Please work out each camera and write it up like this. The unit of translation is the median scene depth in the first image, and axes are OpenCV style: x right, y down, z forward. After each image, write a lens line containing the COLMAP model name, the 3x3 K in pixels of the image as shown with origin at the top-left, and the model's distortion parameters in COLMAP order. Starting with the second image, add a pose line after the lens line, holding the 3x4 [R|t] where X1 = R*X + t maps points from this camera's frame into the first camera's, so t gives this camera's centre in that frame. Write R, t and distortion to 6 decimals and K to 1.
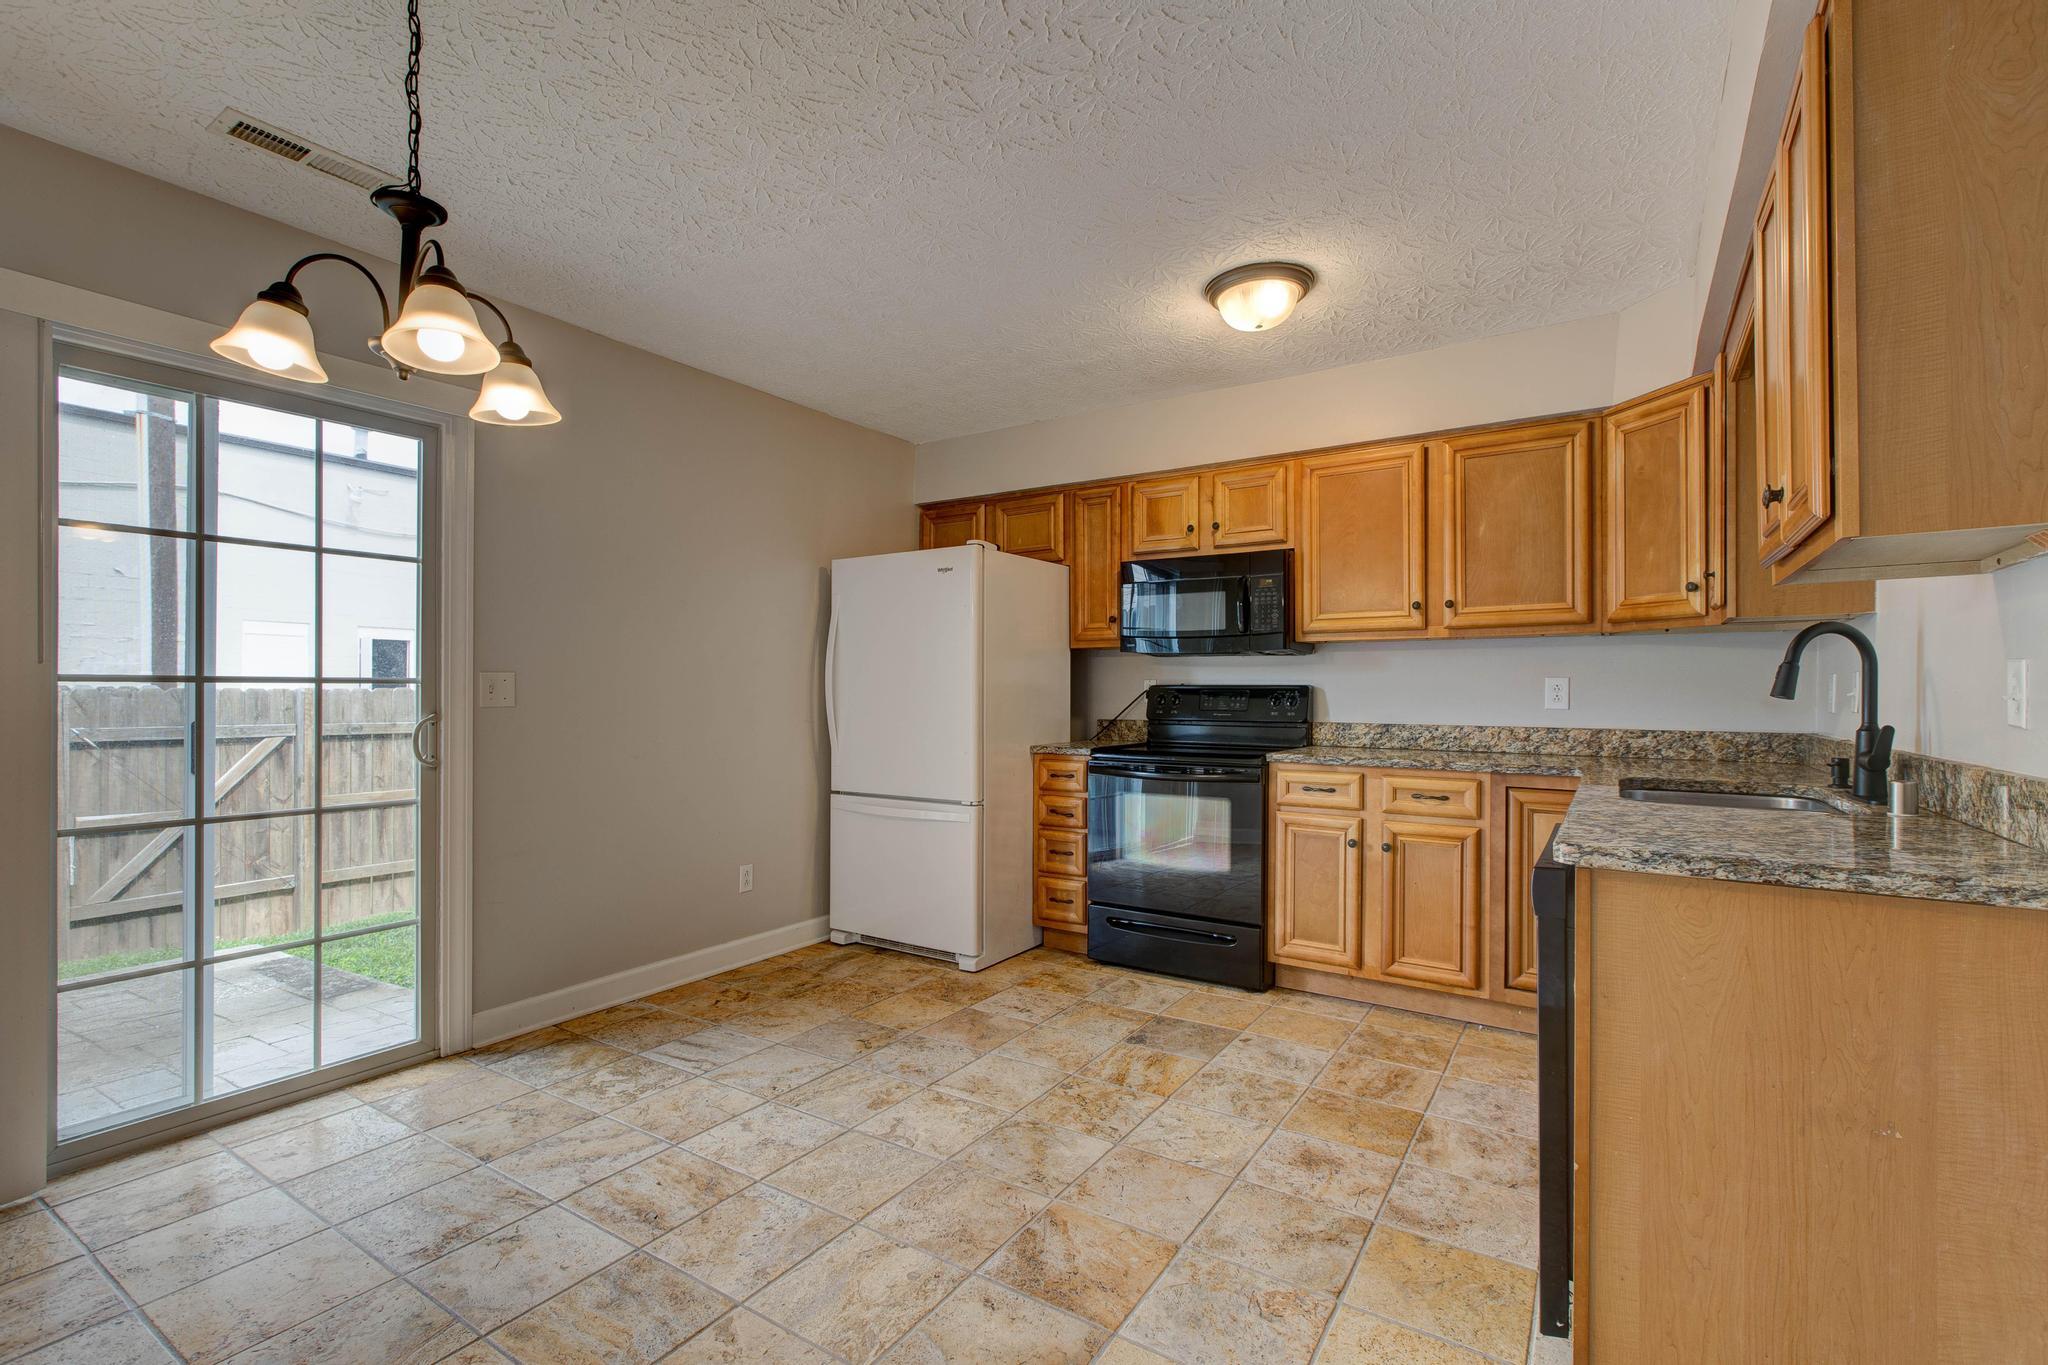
lens RADIAL K [[927.9, 0, 984.8], [0, 927.9, 687.8], [0, 0, 1]] dist [-0.001142, -0.001773]
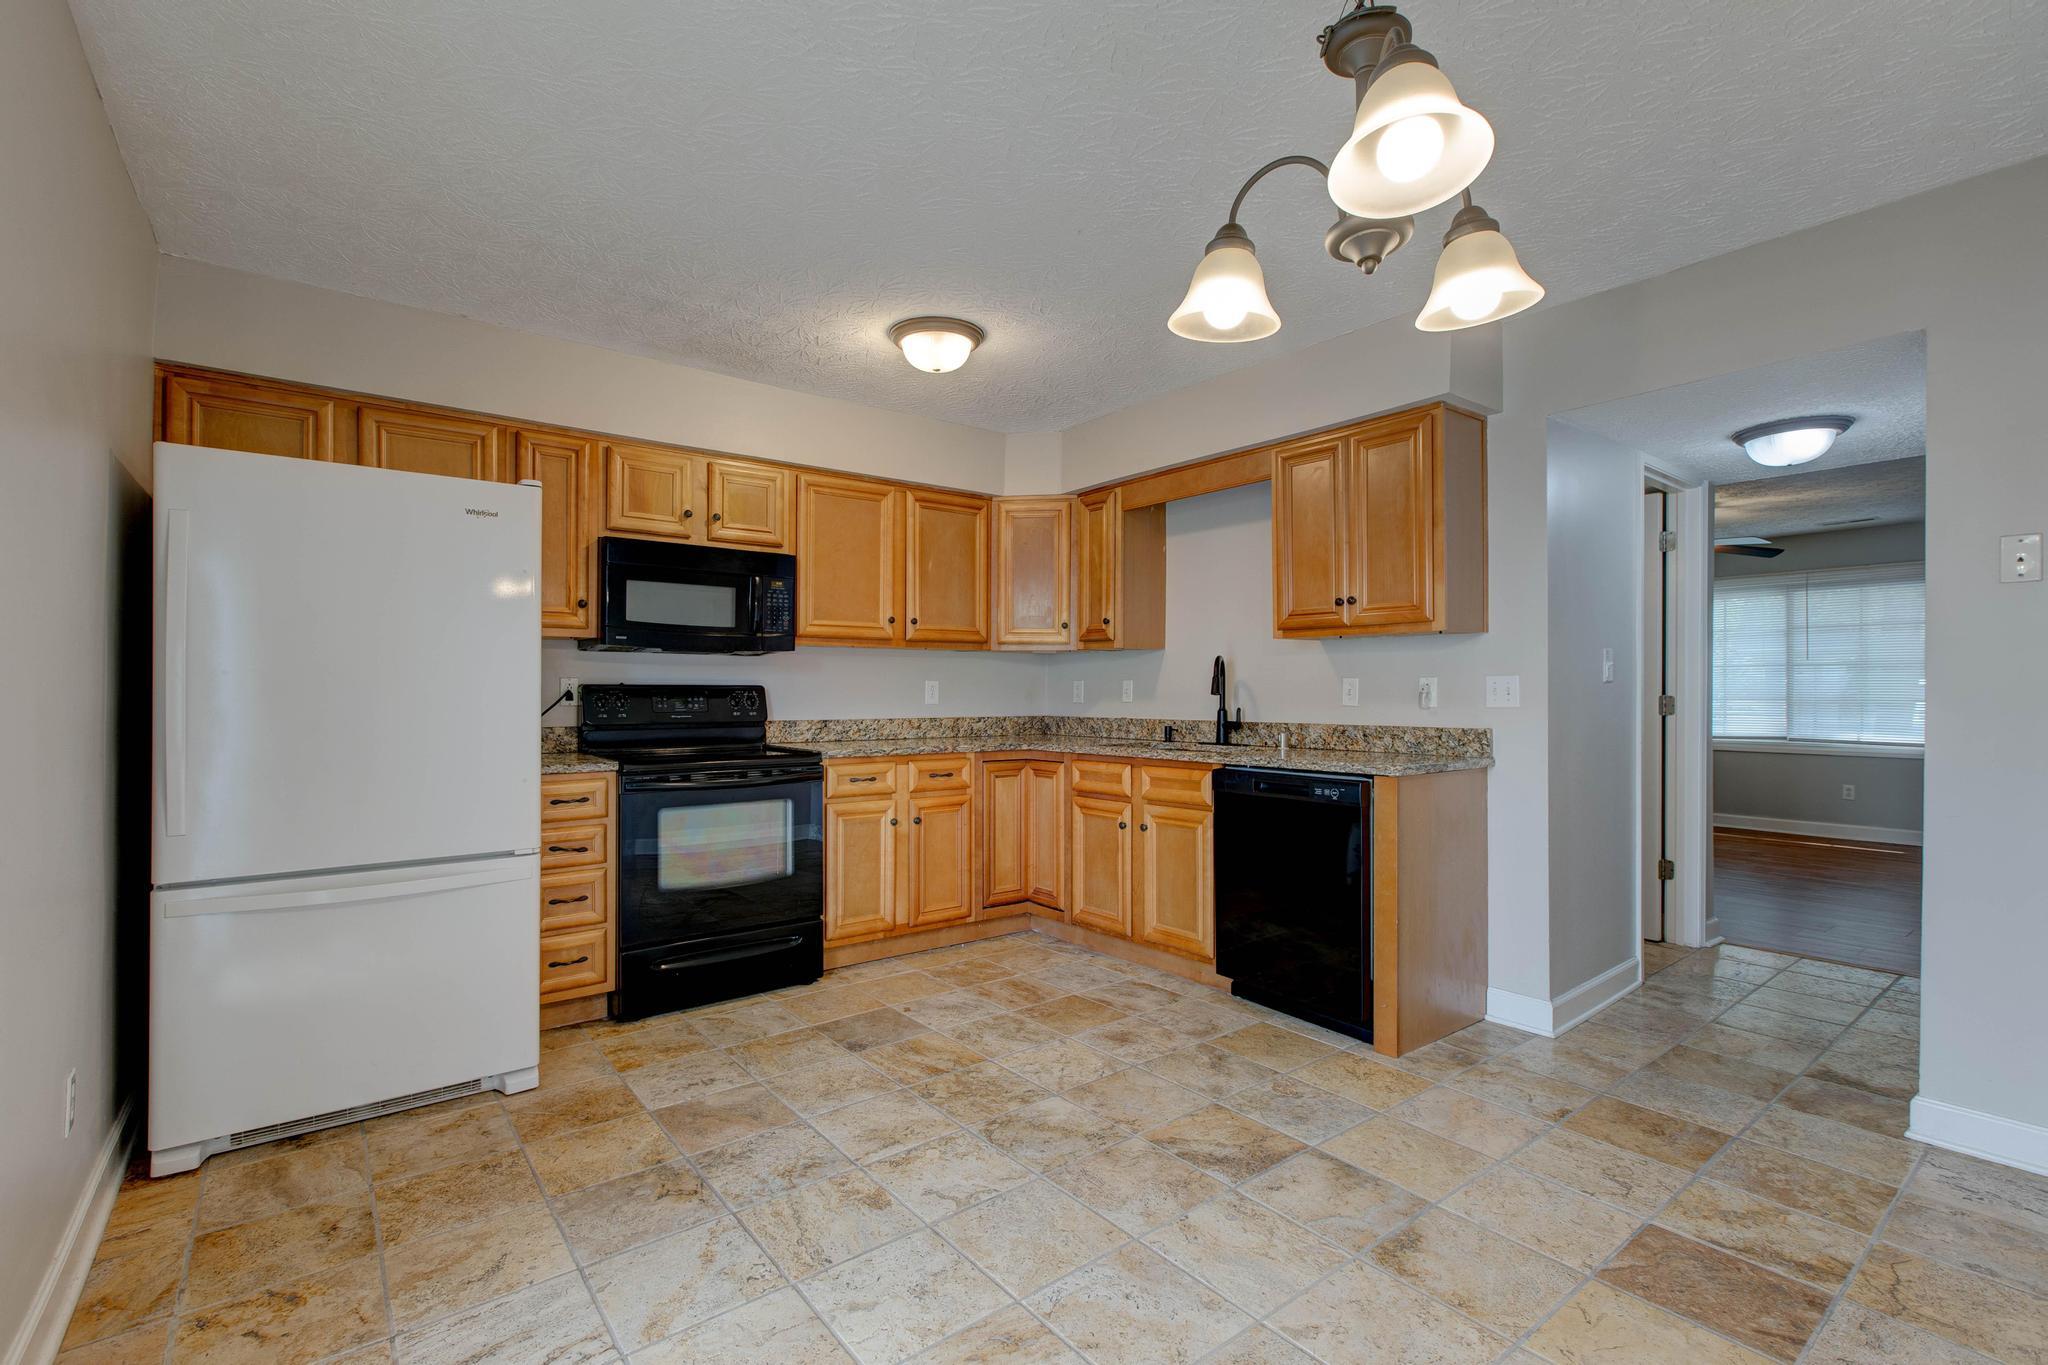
lens RADIAL K [[927.9, 0, 1026.7], [0, 927.9, 684.0], [0, 0, 1]] dist [-0.001142, -0.001773]
pose [[0.297770, 0.004152, 0.954629, -0.671951], [-0.001913, 0.999991, -0.003753, -0.001190], [-0.954636, -0.000708, 0.297775, 0.499027]]
